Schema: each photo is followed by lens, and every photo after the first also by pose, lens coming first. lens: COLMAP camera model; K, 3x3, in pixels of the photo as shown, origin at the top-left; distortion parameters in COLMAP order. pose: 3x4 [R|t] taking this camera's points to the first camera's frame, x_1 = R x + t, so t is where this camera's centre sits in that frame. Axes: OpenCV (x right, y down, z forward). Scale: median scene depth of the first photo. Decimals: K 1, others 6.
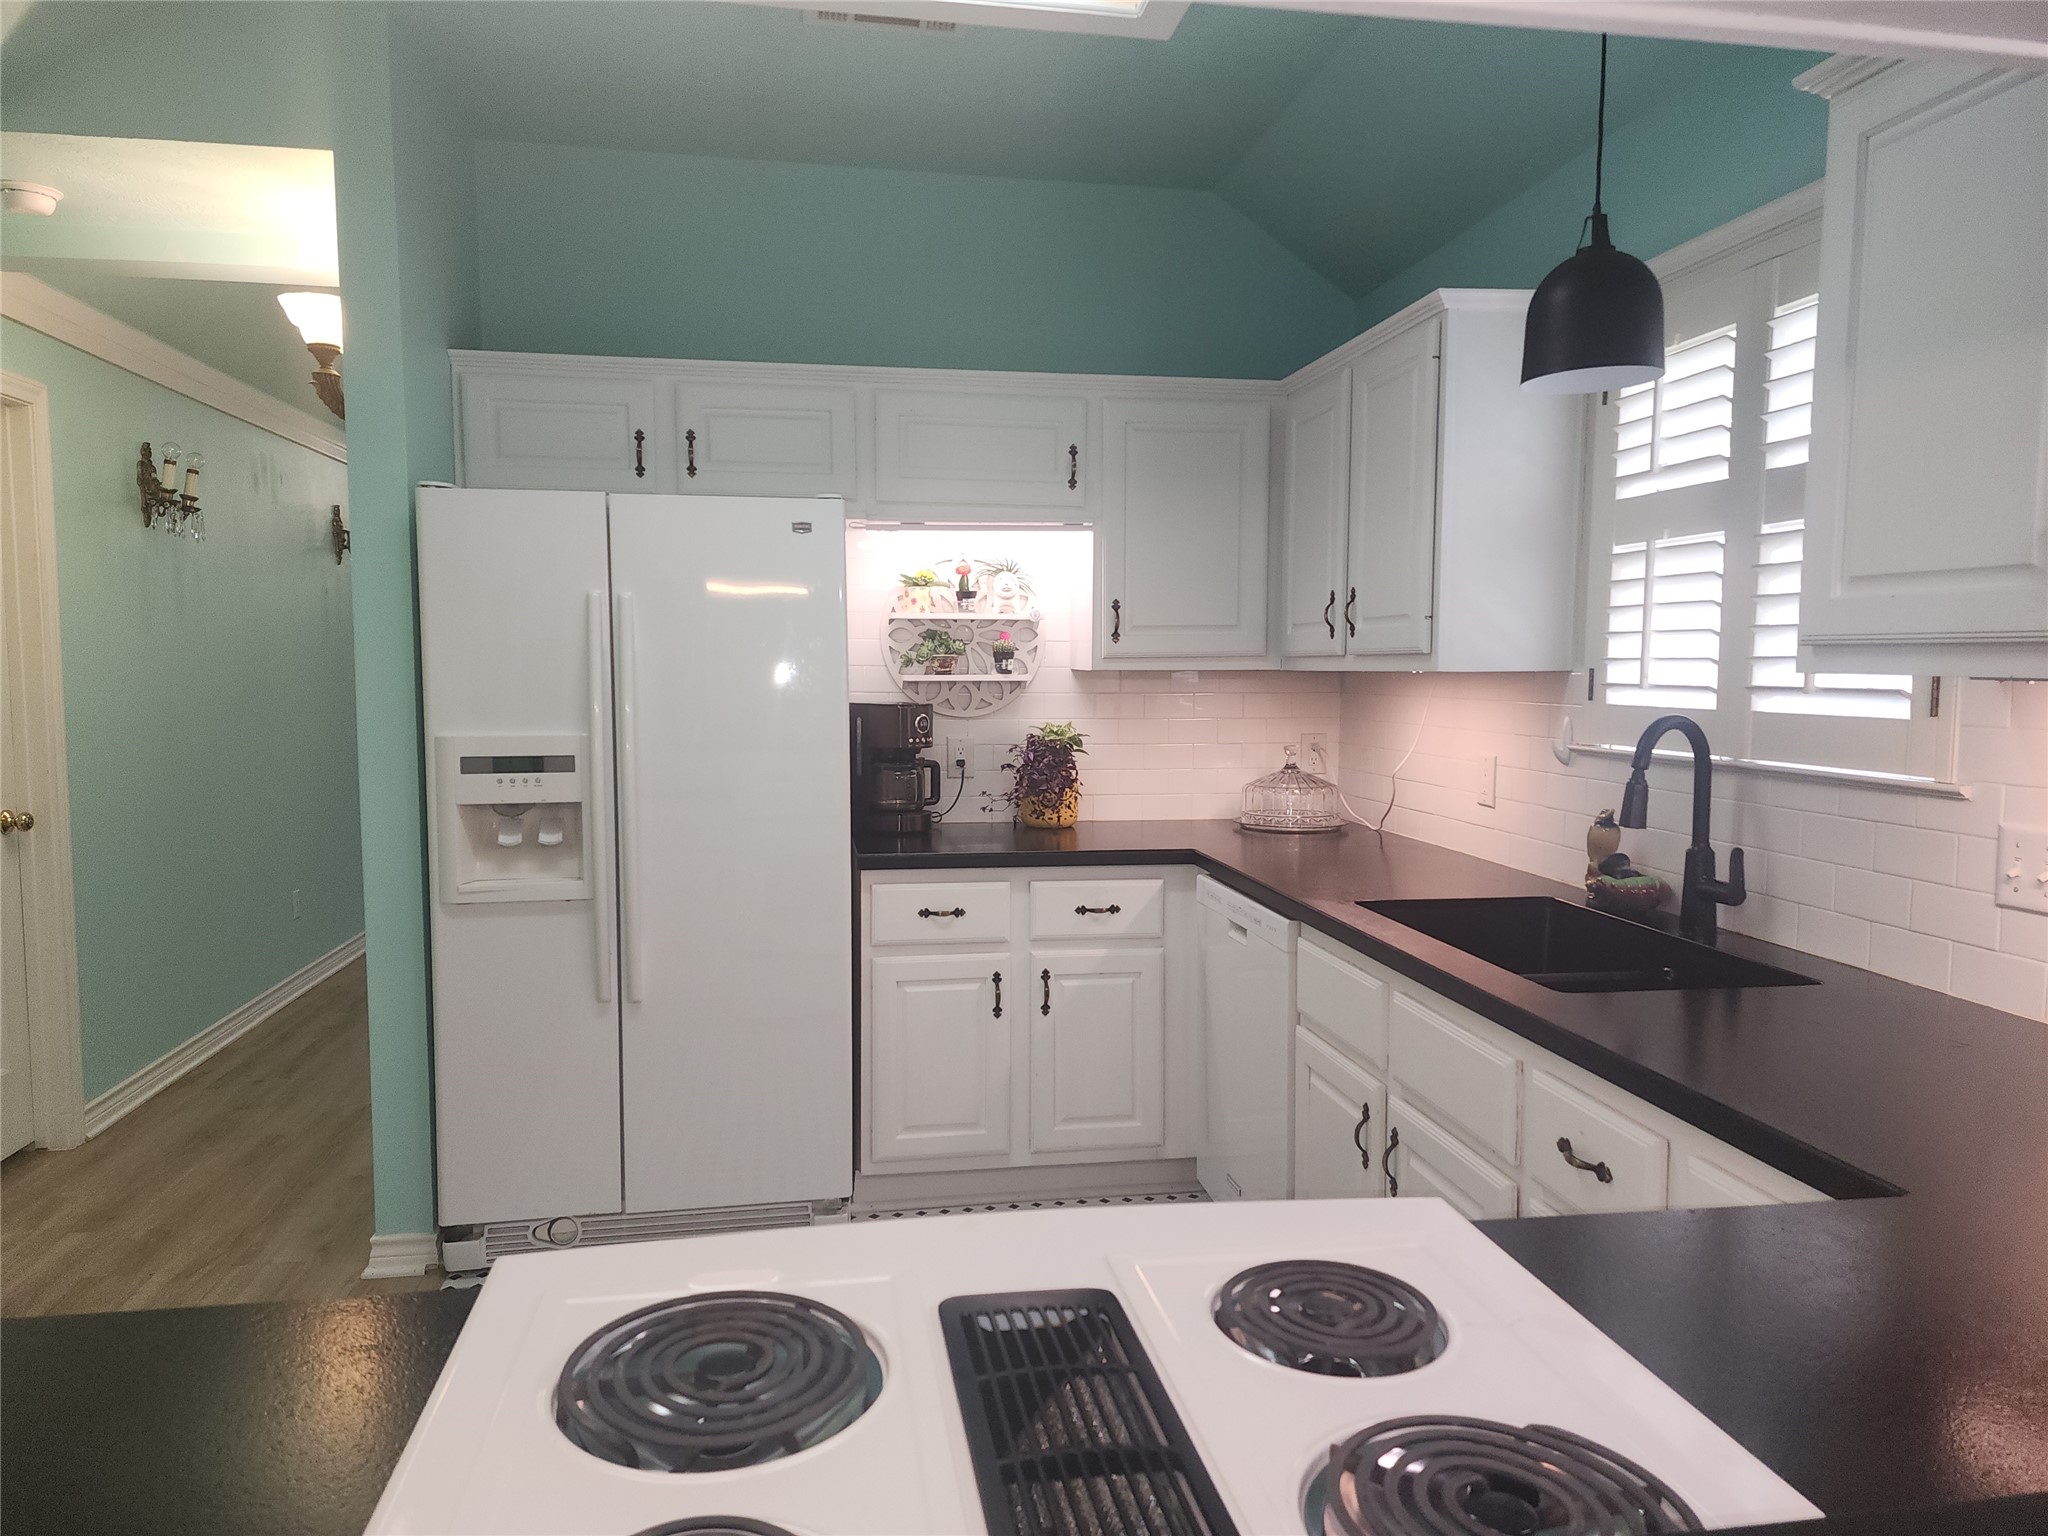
lens RADIAL K [[1370.9, 0, 1023.9], [0, 1370.9, 767.0], [0, 0, 1]] dist [0.085794, -0.074290]
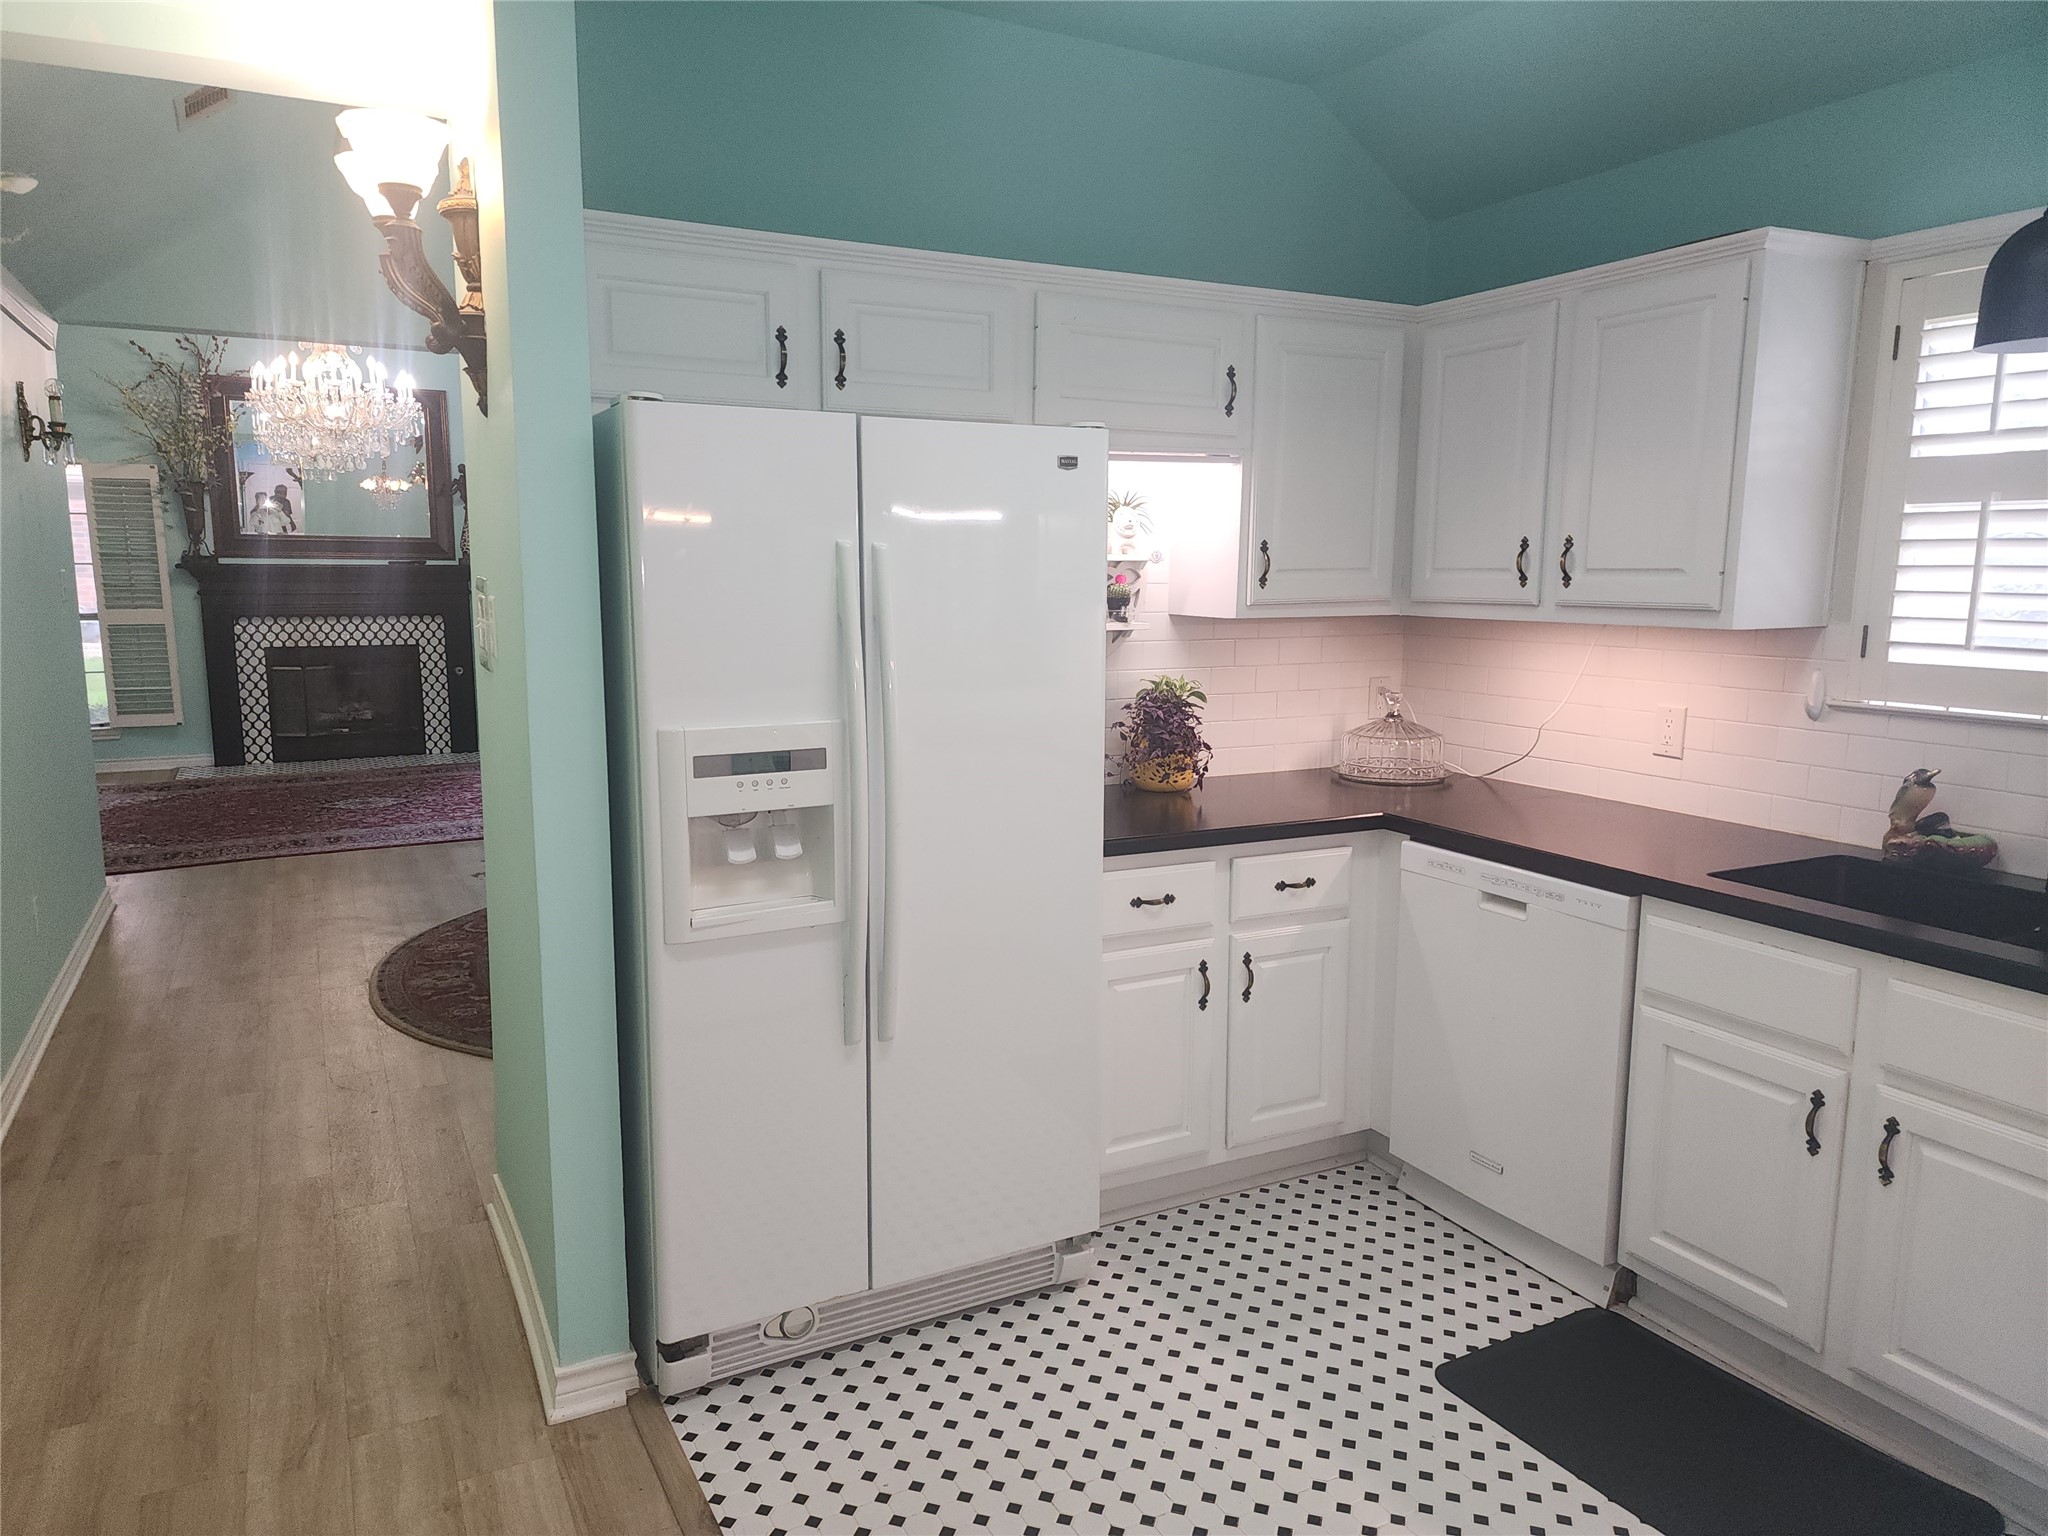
lens RADIAL K [[1370.9, 0, 1014.2], [0, 1370.9, 767.7], [0, 0, 1]] dist [0.085794, -0.074290]
pose [[0.950754, -0.042635, 0.307002, -0.453128], [0.020379, 0.996950, 0.075339, -0.052978], [-0.309277, -0.065373, 0.948722, 0.206654]]
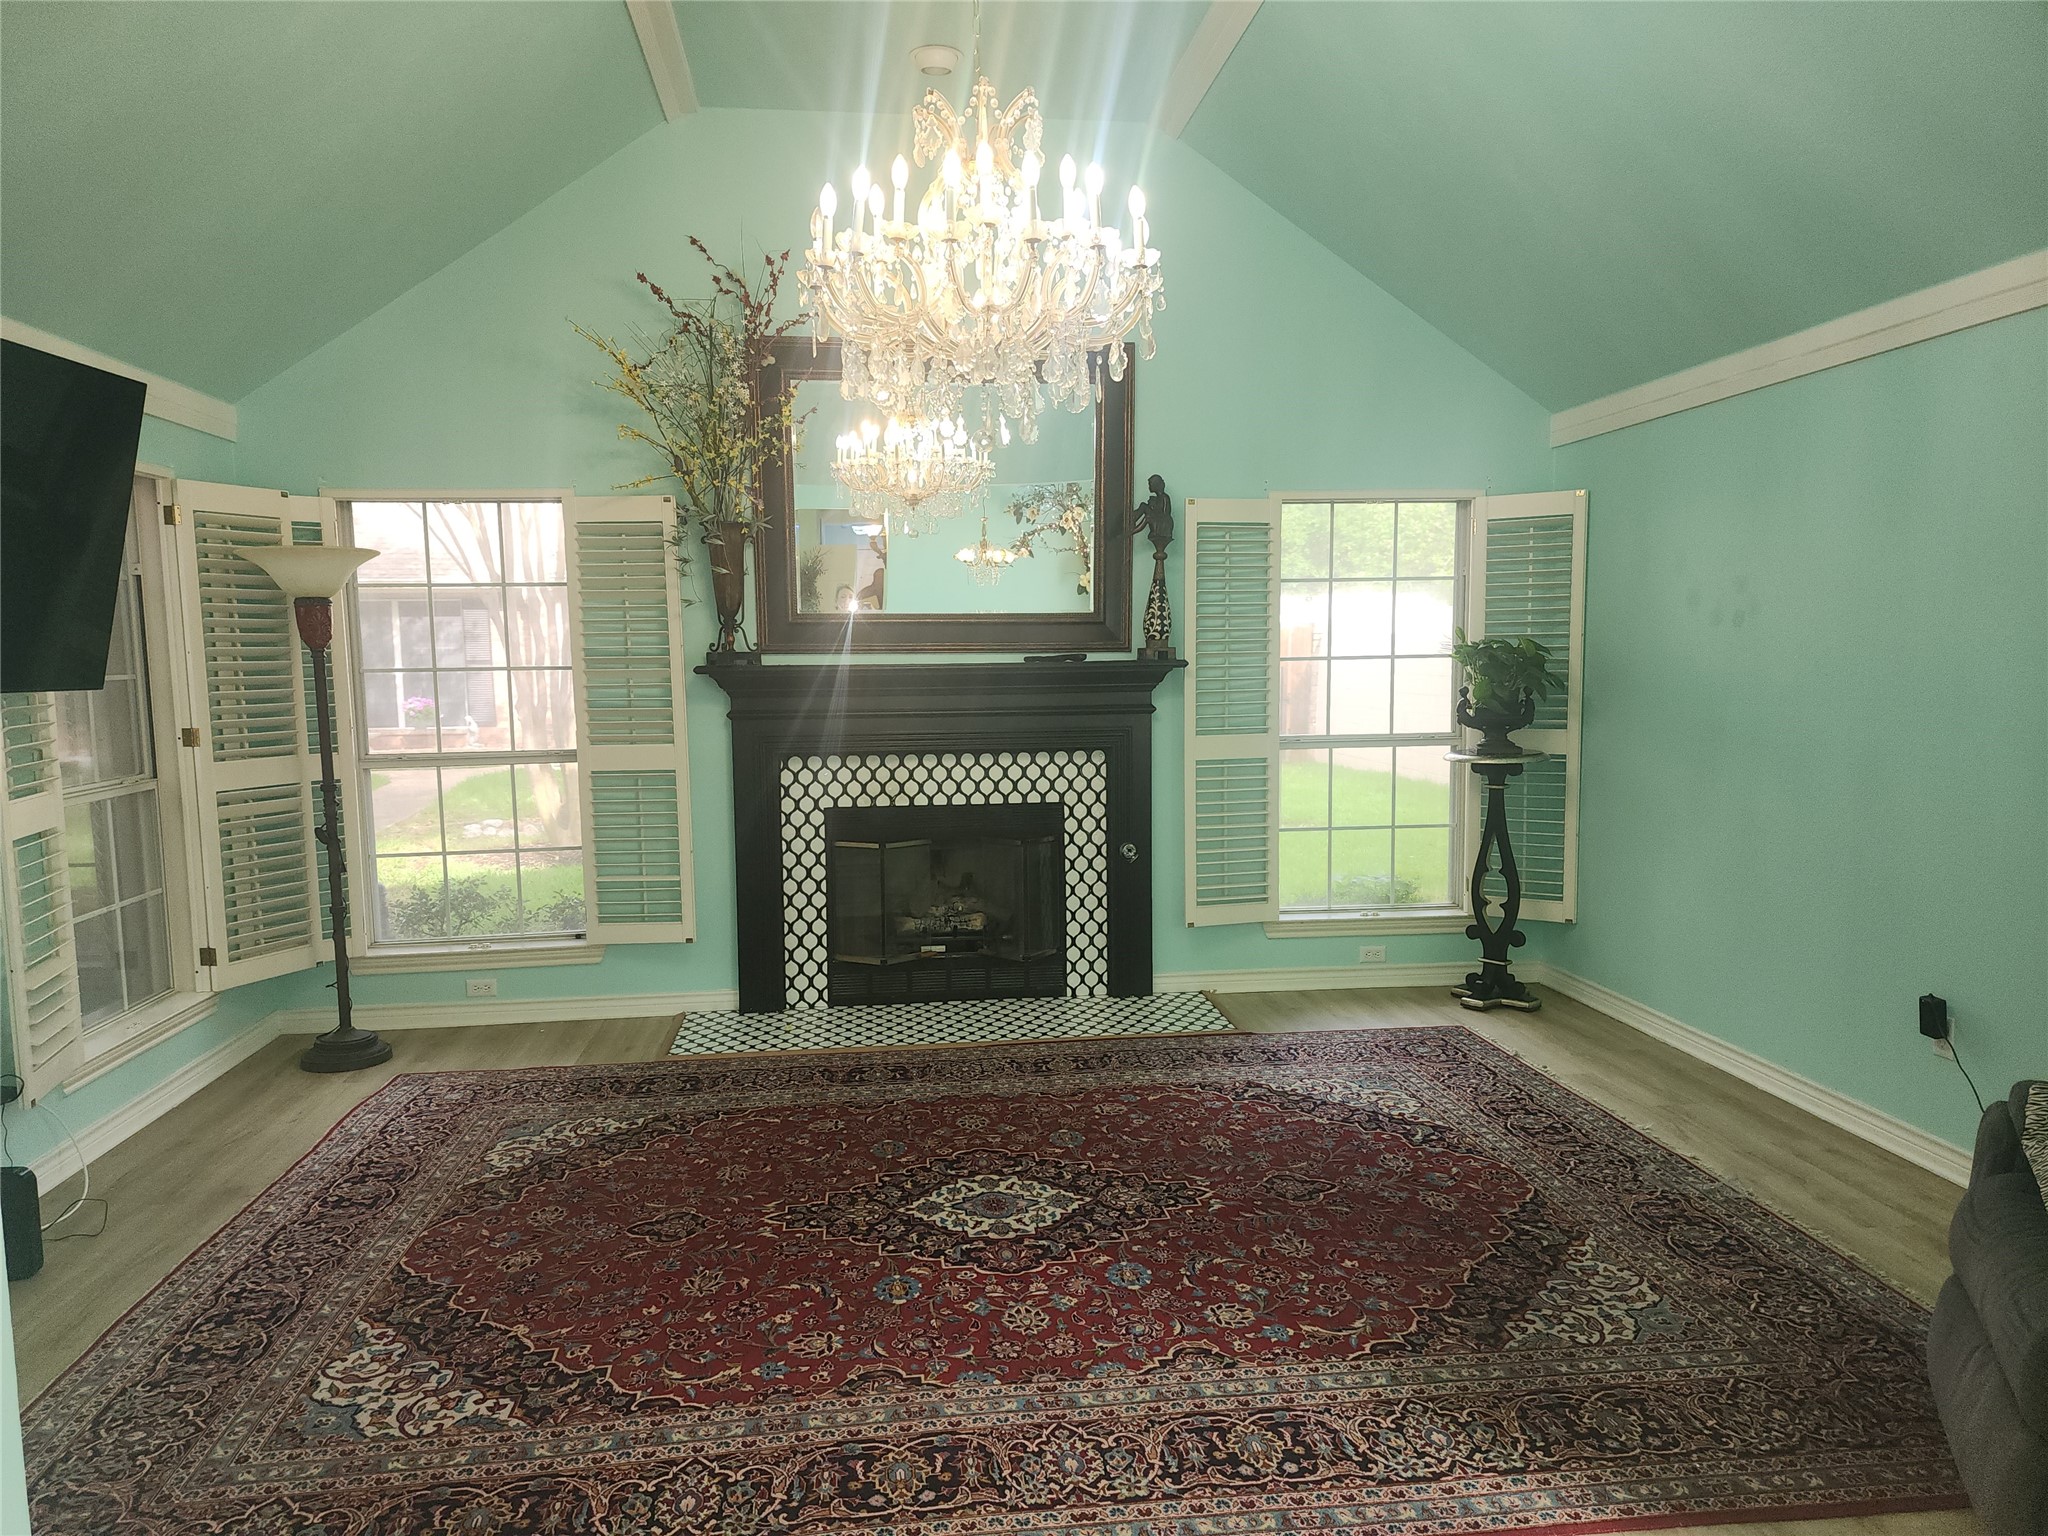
lens RADIAL K [[1370.9, 0, 1024.8], [0, 1370.9, 788.4], [0, 0, 1]] dist [0.085794, -0.074290]
pose [[0.998778, -0.004465, -0.049221, -0.738594], [0.005641, 0.999701, 0.023792, -0.189376], [0.049100, -0.024041, 0.998505, 1.994501]]
